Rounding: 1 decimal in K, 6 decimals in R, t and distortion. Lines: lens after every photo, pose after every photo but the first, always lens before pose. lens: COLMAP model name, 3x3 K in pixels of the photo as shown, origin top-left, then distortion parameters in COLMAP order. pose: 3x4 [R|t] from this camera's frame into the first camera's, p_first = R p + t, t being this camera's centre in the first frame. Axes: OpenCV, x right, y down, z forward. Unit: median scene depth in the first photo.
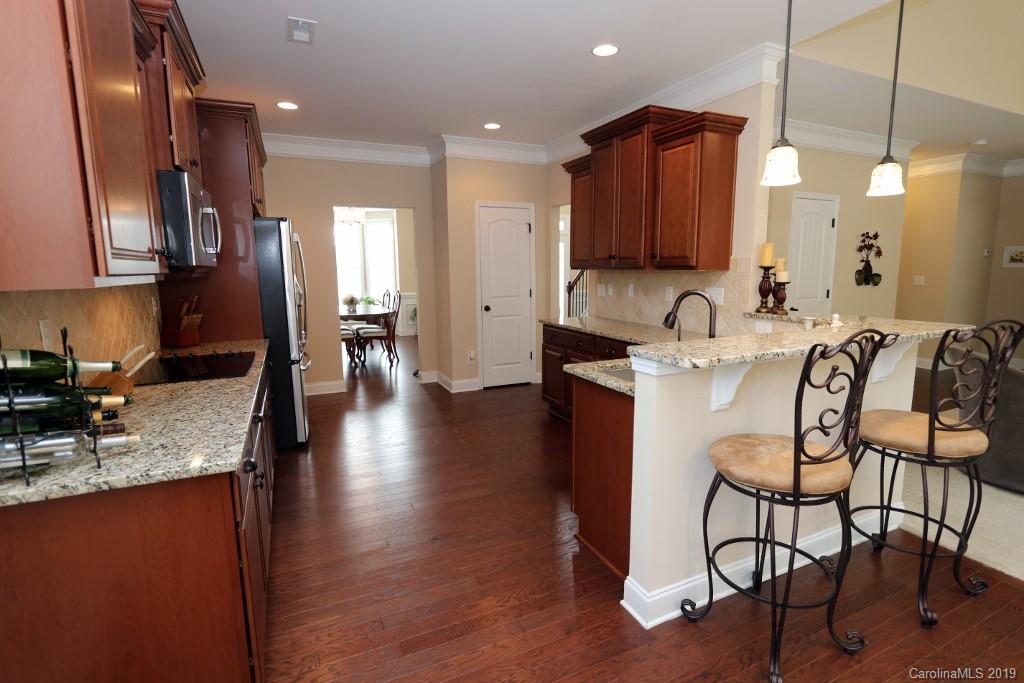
lens RADIAL K [[483.8, 0, 512.0], [0, 483.8, 341.5], [0, 0, 1]] dist [-0.004212, -0.000046]
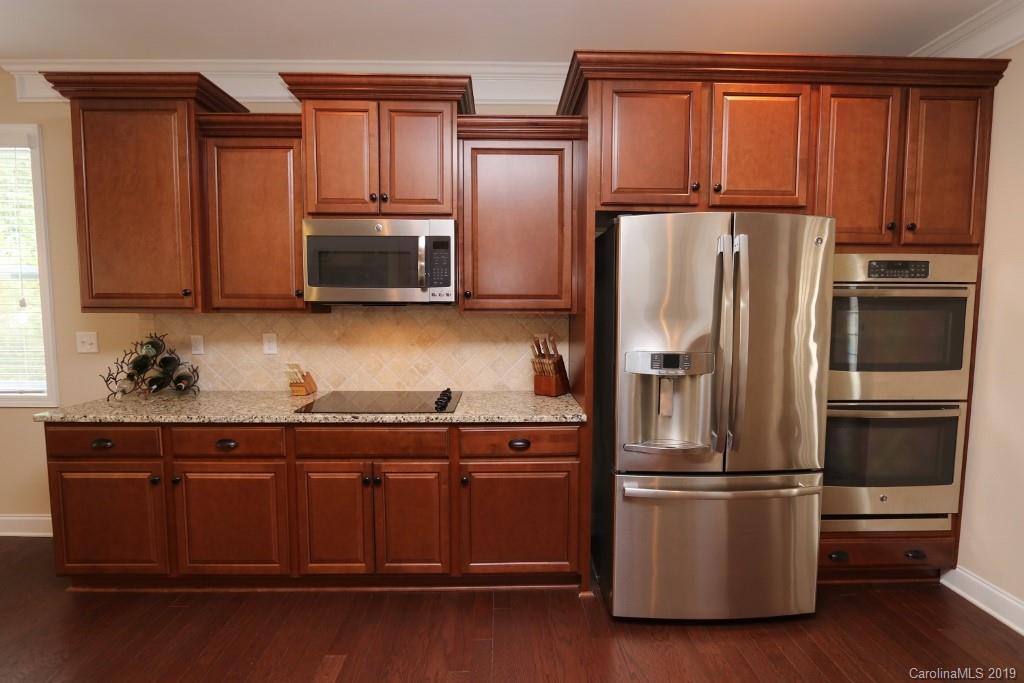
lens RADIAL K [[483.8, 0, 512.0], [0, 483.8, 341.5], [0, 0, 1]] dist [-0.004212, -0.000046]
pose [[0.409179, -0.055242, 0.910781, -0.171494], [0.137610, 0.990485, -0.001747, -0.049722], [-0.902018, 0.126047, 0.412887, 0.352596]]
